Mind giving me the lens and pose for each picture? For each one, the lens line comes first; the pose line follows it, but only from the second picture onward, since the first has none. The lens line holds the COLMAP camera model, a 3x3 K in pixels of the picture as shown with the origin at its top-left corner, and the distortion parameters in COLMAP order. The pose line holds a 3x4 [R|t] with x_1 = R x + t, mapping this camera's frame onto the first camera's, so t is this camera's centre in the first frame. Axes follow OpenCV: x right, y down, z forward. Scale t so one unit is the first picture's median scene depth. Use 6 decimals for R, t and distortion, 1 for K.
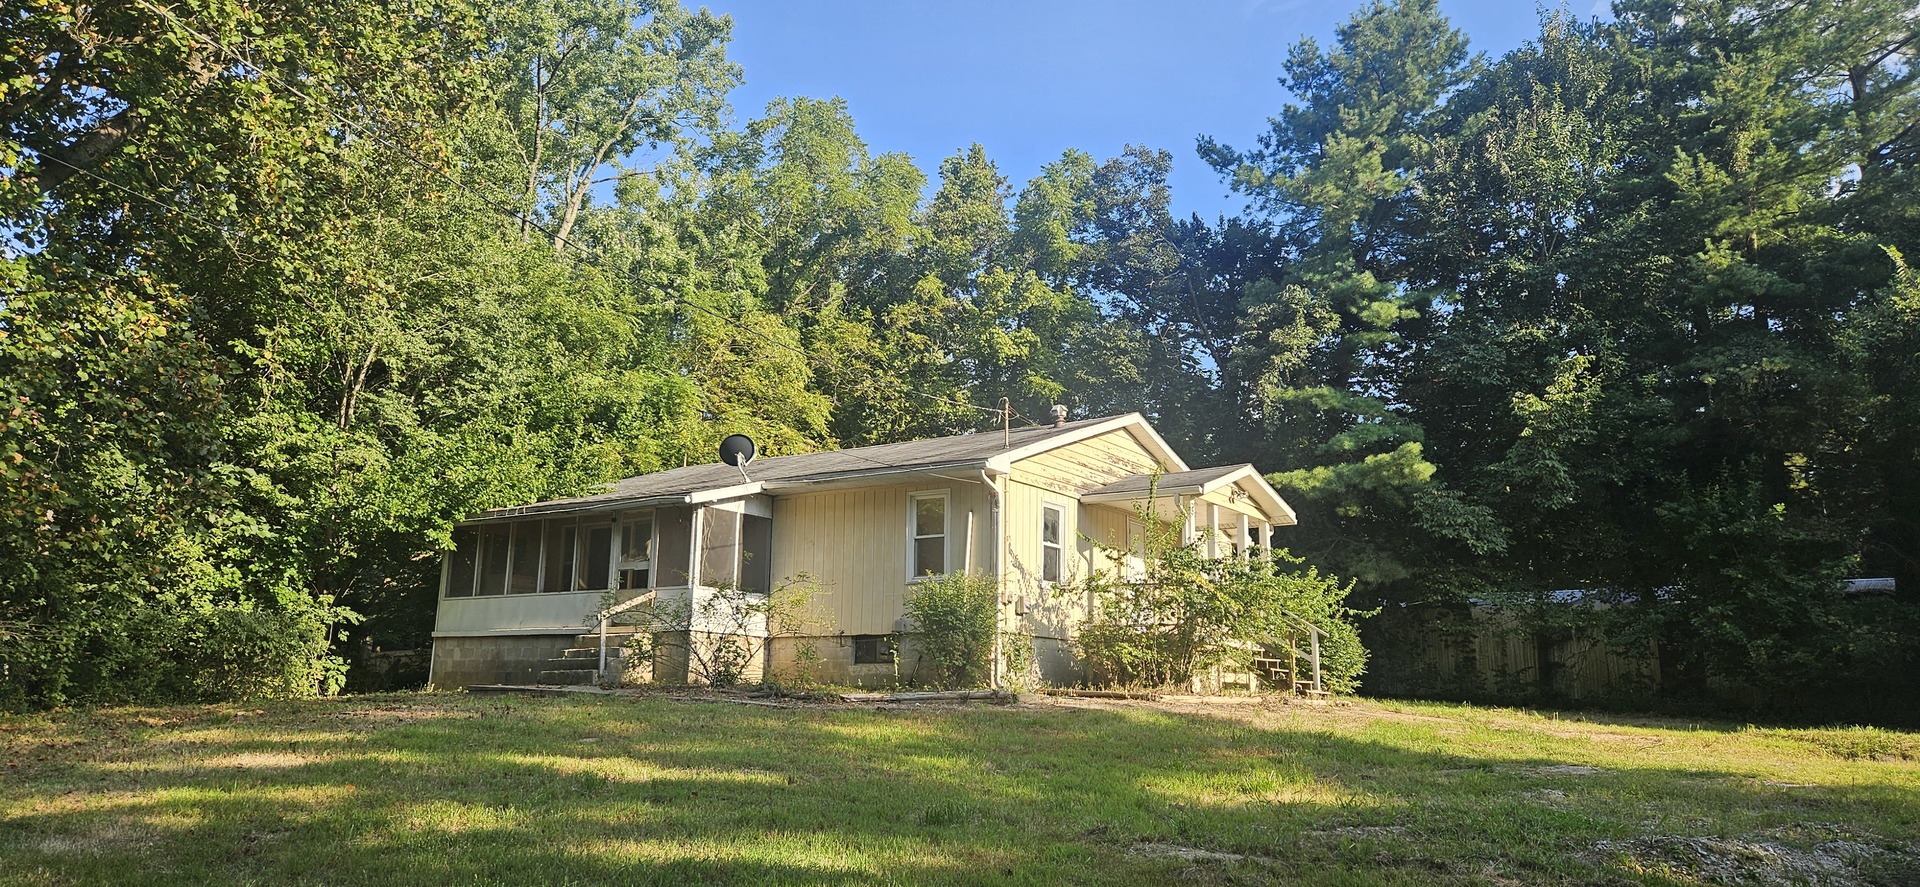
lens RADIAL K [[1275.0, 0, 950.0], [0, 1275.0, 450.0], [0, 0, 1]] dist [0.062920, -0.028848]
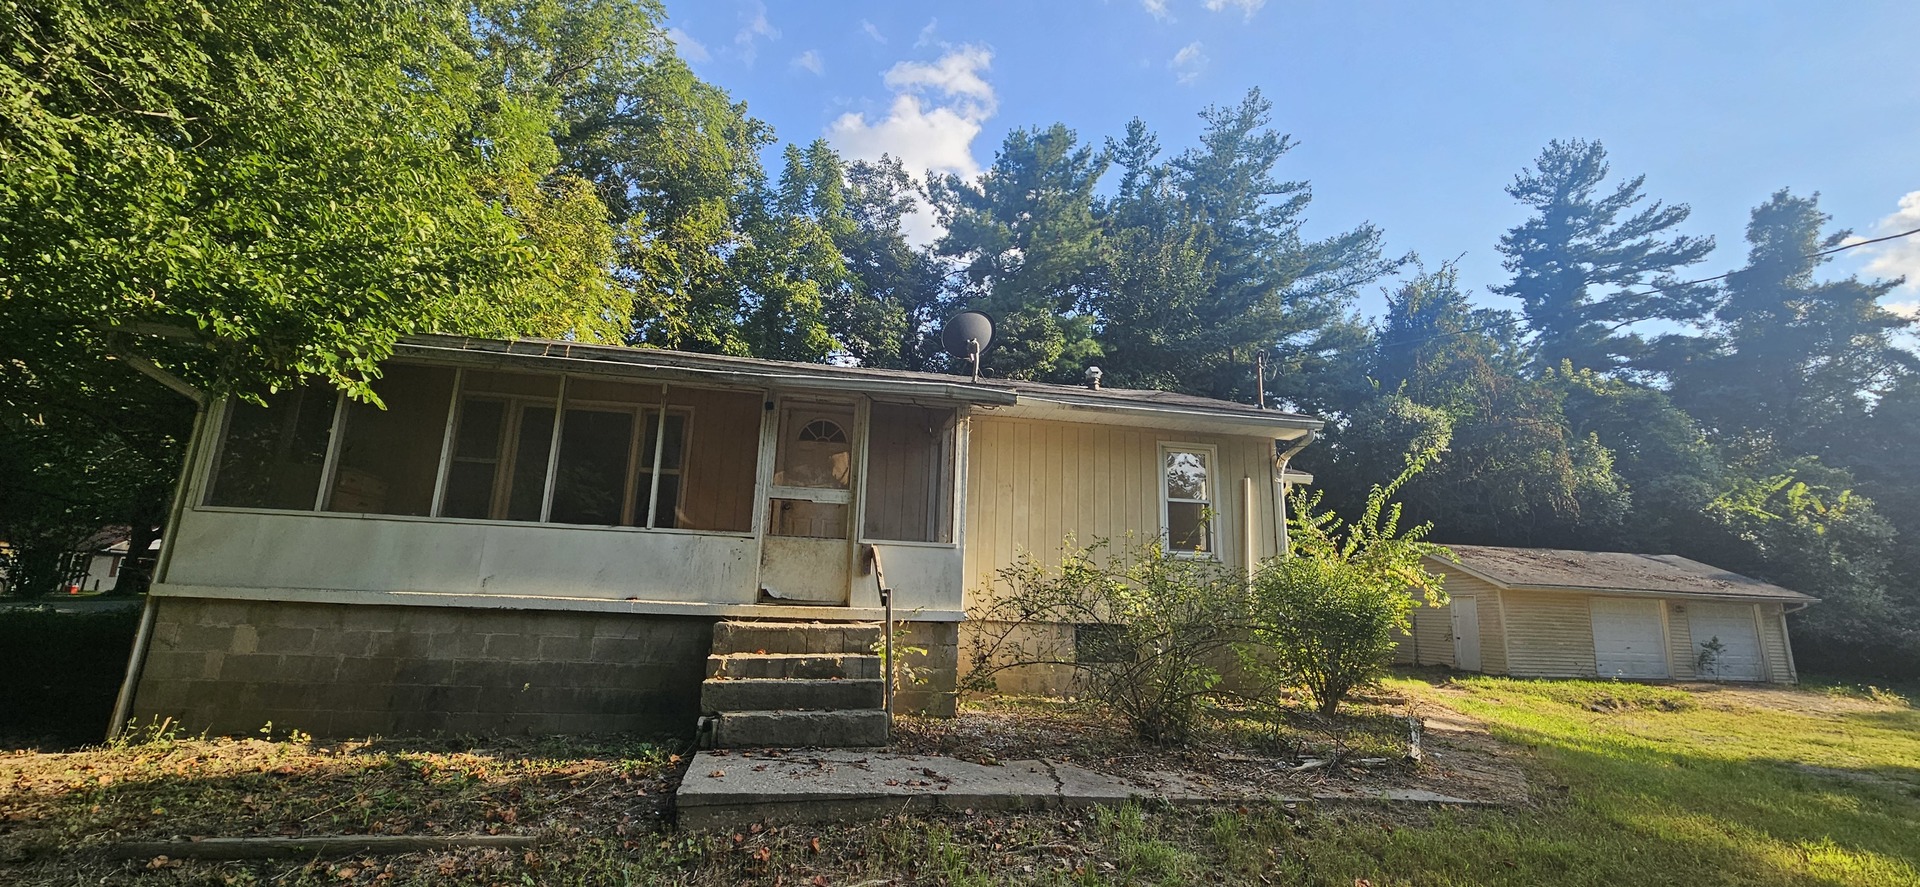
lens RADIAL K [[787.8, 0, 968.3], [0, 787.8, 433.8], [0, 0, 1]] dist [0.000251, 0.000806]
pose [[0.744327, 0.154964, 0.649587, -0.396951], [-0.154656, 0.986260, -0.058068, 0.069175], [-0.649660, -0.057242, 0.758066, 0.661374]]
